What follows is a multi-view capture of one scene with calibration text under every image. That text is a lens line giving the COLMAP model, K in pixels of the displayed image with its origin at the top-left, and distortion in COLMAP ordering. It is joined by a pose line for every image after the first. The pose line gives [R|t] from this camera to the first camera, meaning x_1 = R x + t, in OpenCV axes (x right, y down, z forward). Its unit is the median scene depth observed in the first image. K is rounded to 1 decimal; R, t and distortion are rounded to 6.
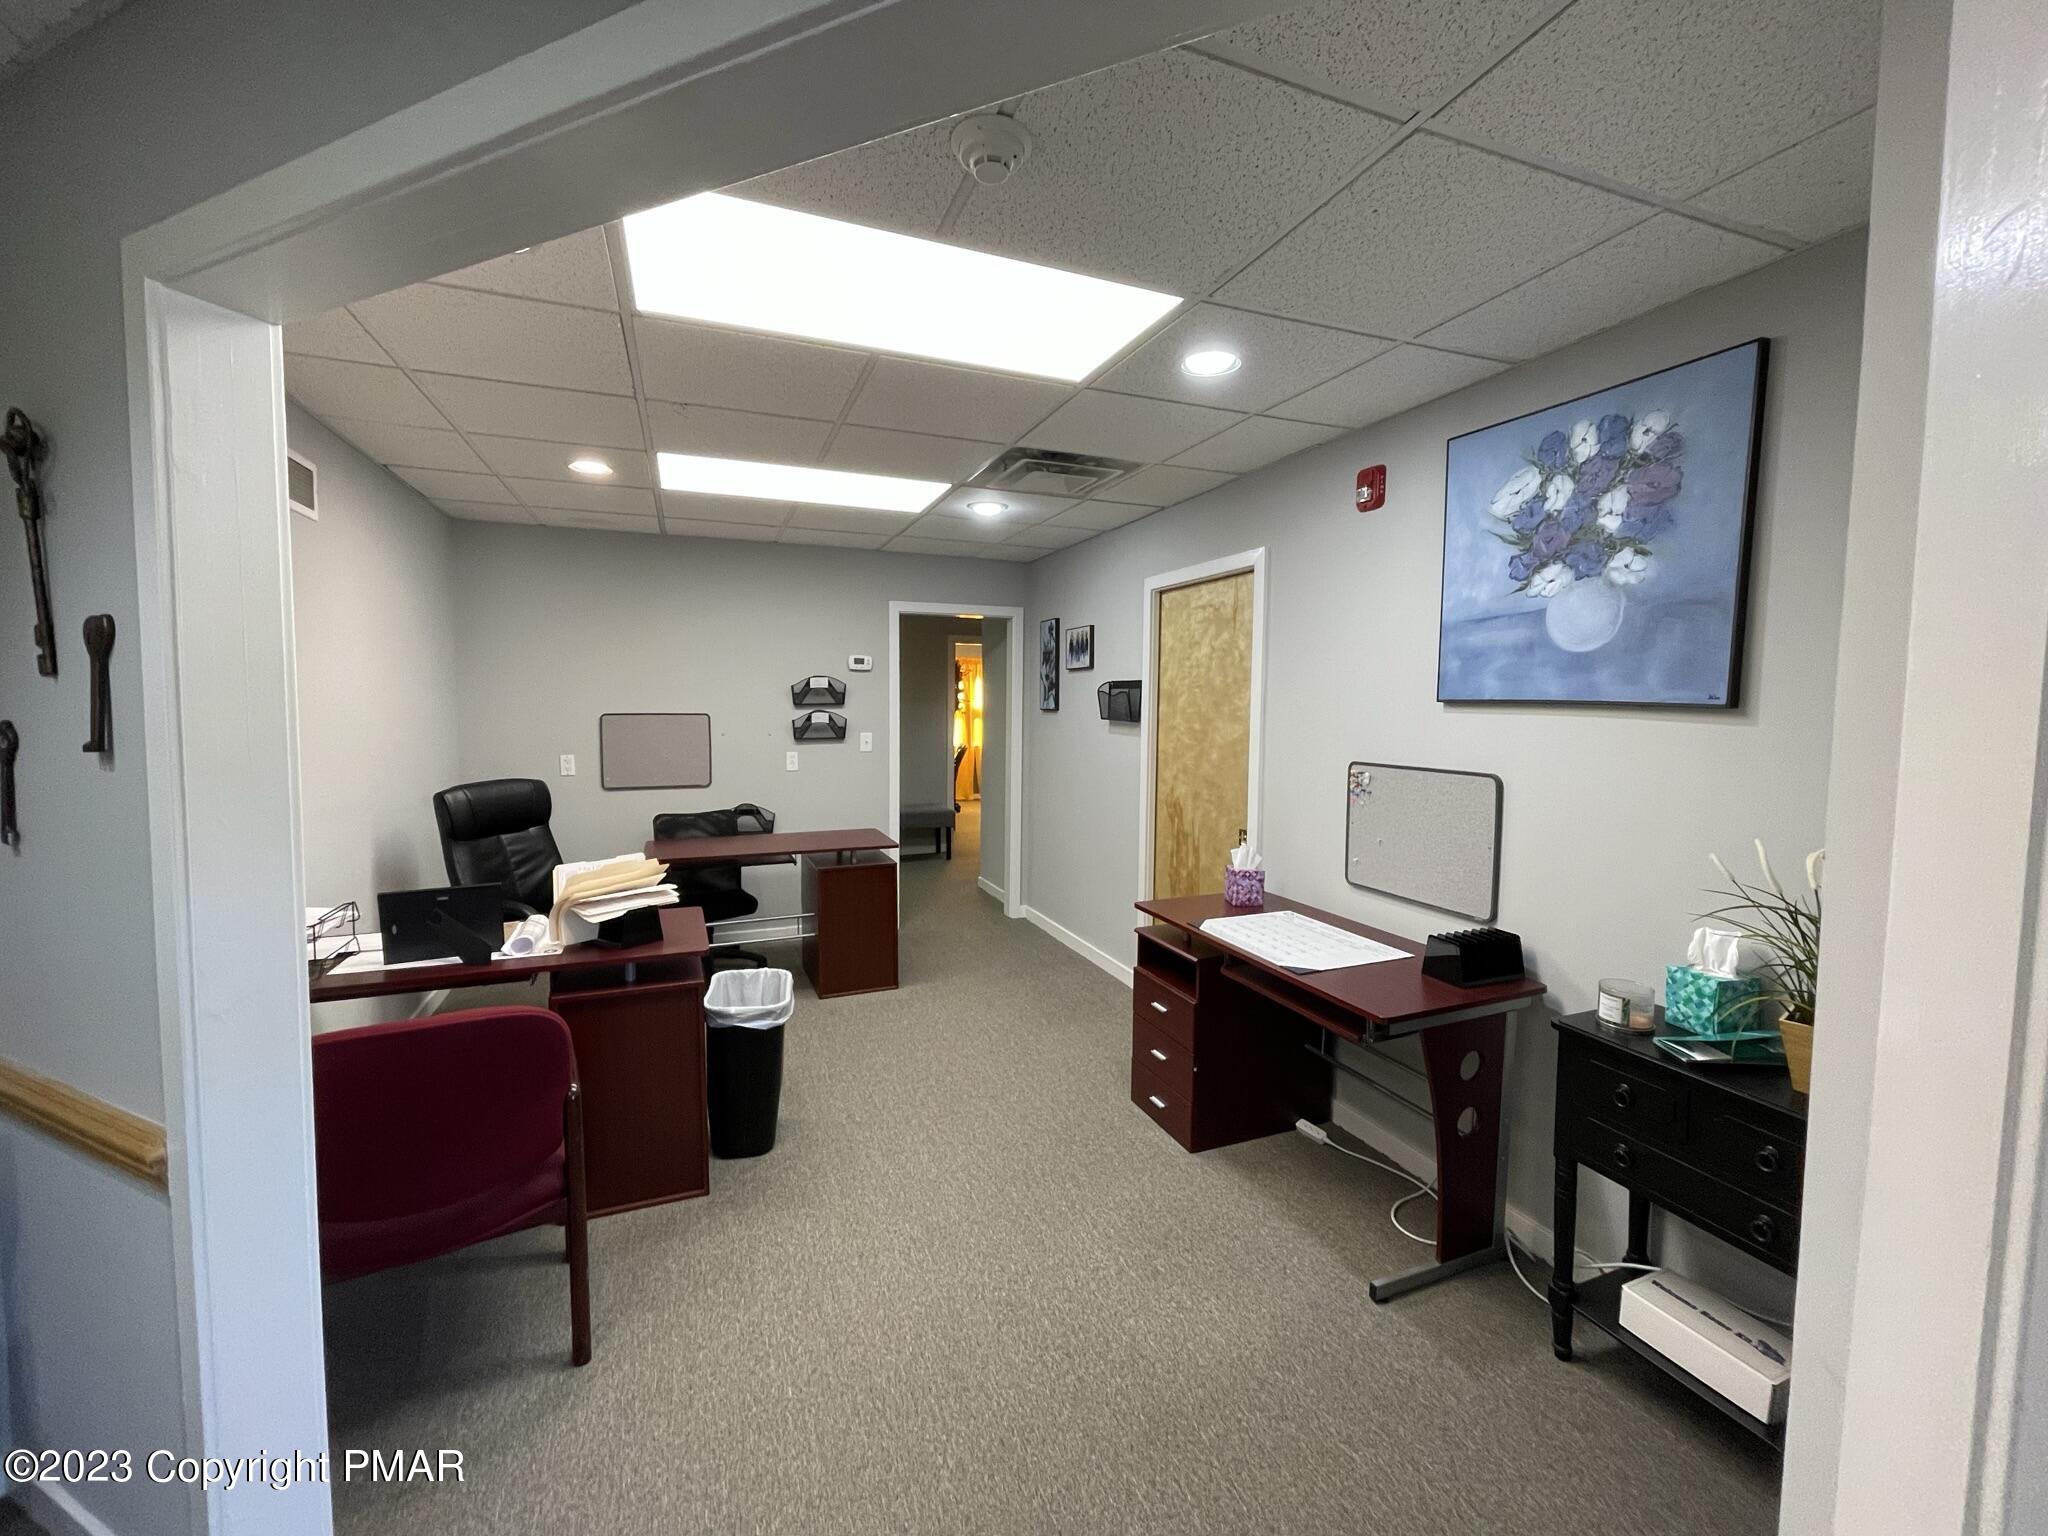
lens RADIAL K [[825.9, 0, 1016.2], [0, 825.9, 753.2], [0, 0, 1]] dist [-0.011090, 0.000675]
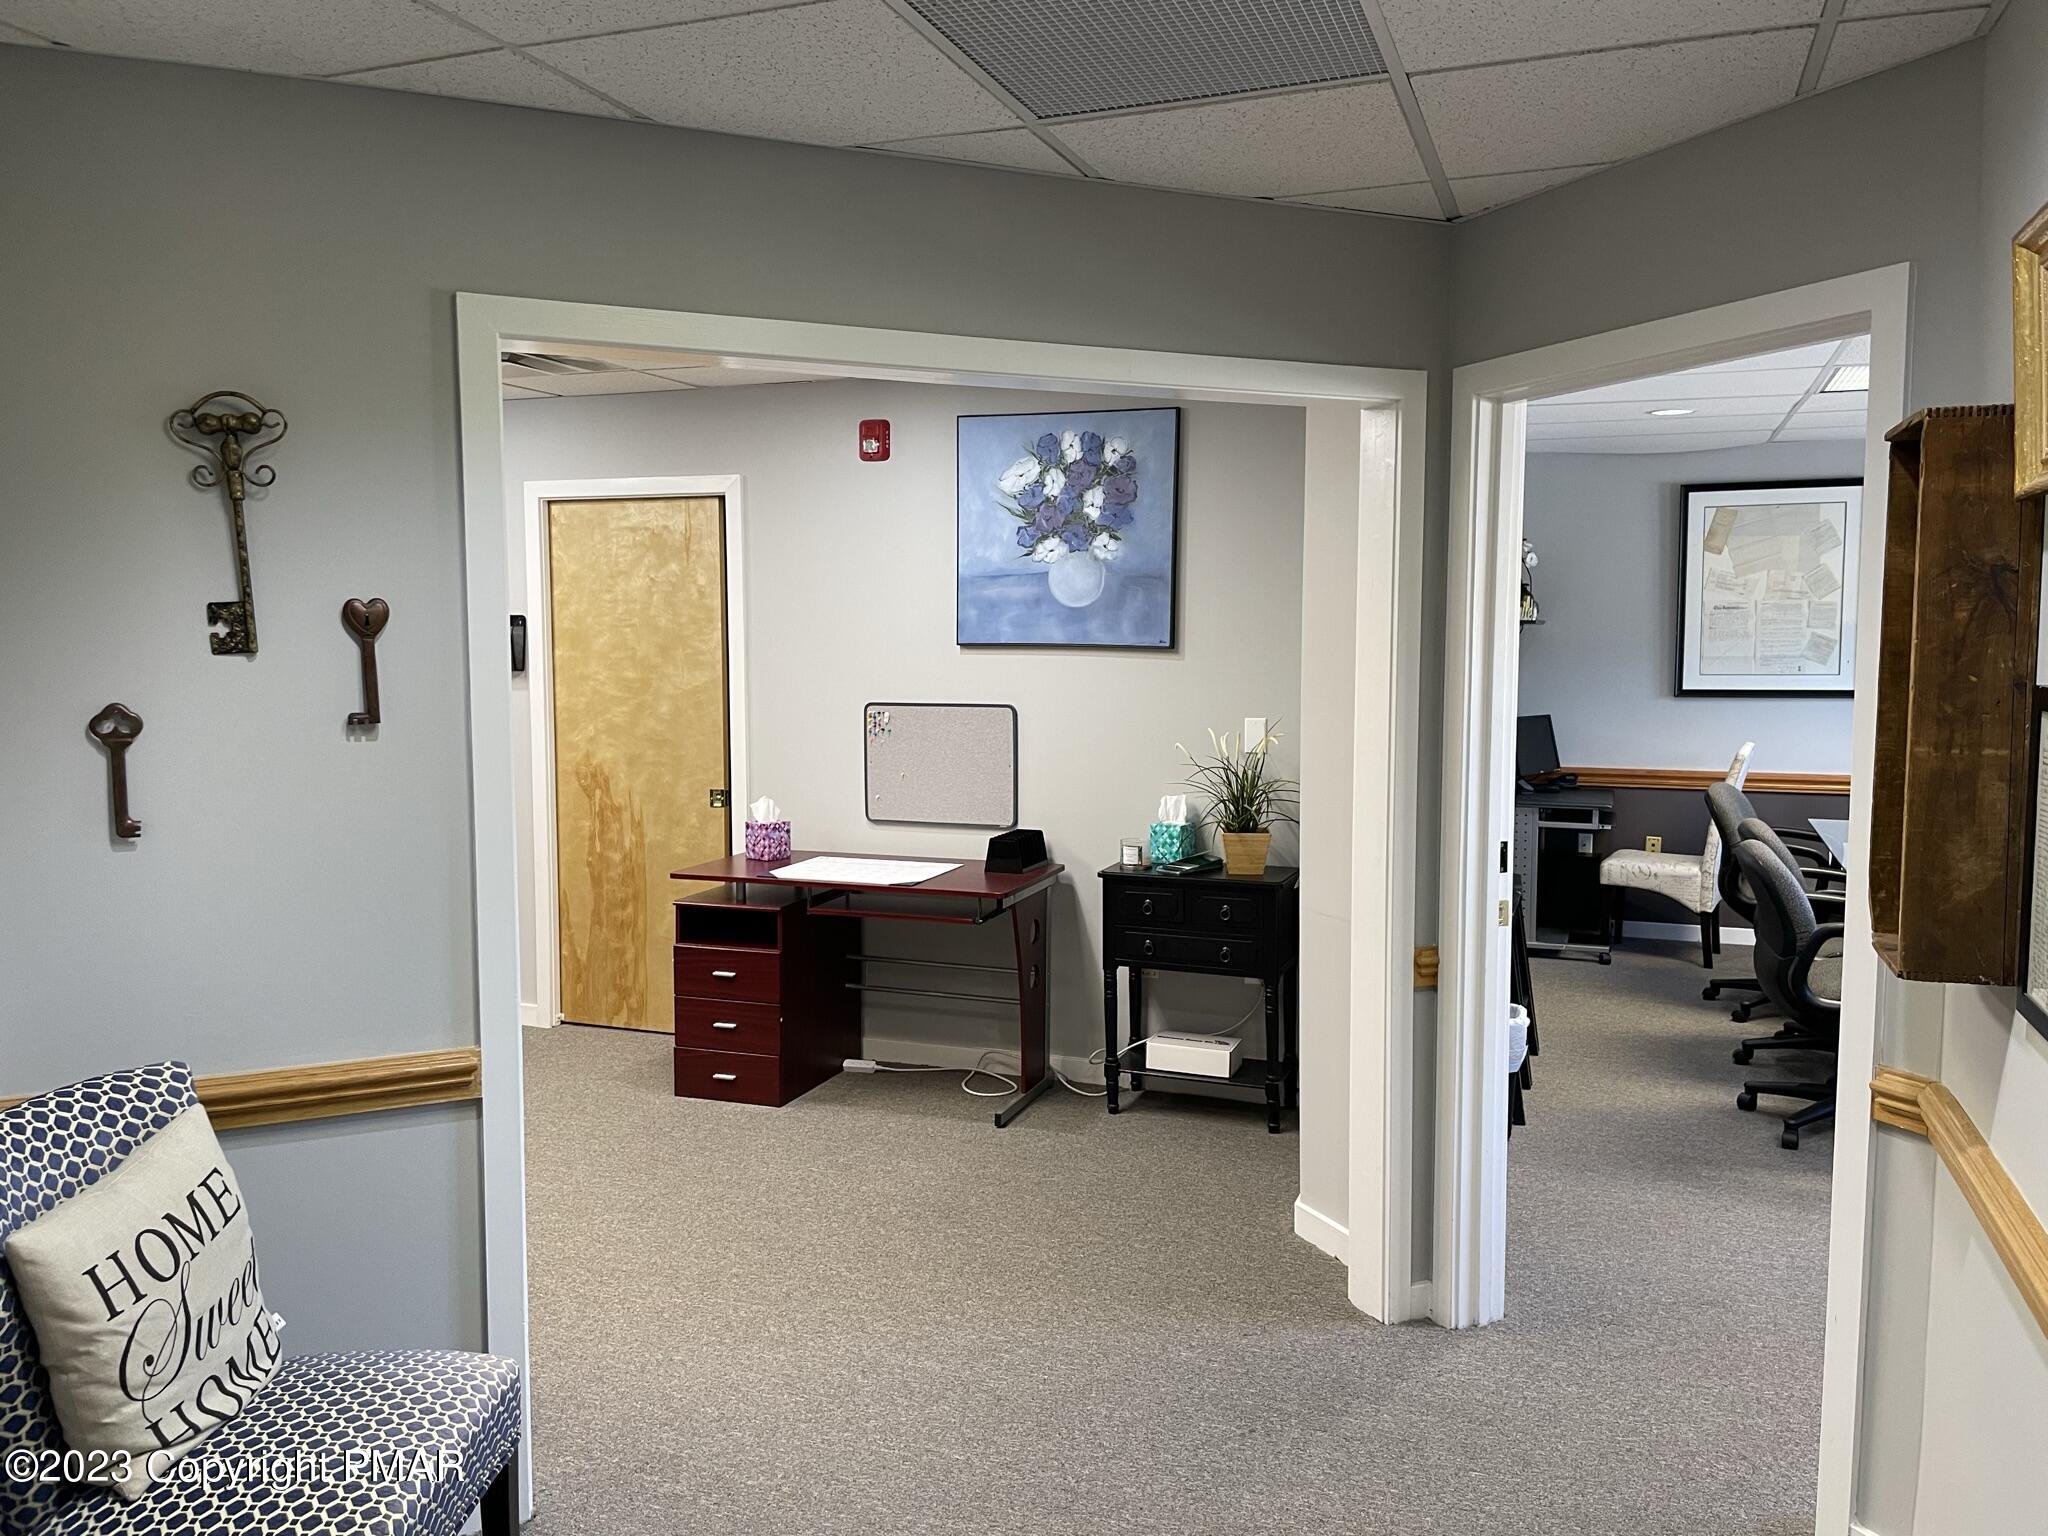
lens RADIAL K [[1551.4, 0, 1038.6], [0, 1551.4, 767.9], [0, 0, 1]] dist [0.073426, -0.102445]
pose [[0.672157, -0.077090, 0.736384, -1.044002], [0.054251, 0.997019, 0.054856, -0.004528], [-0.738418, 0.003078, 0.674336, -0.551712]]
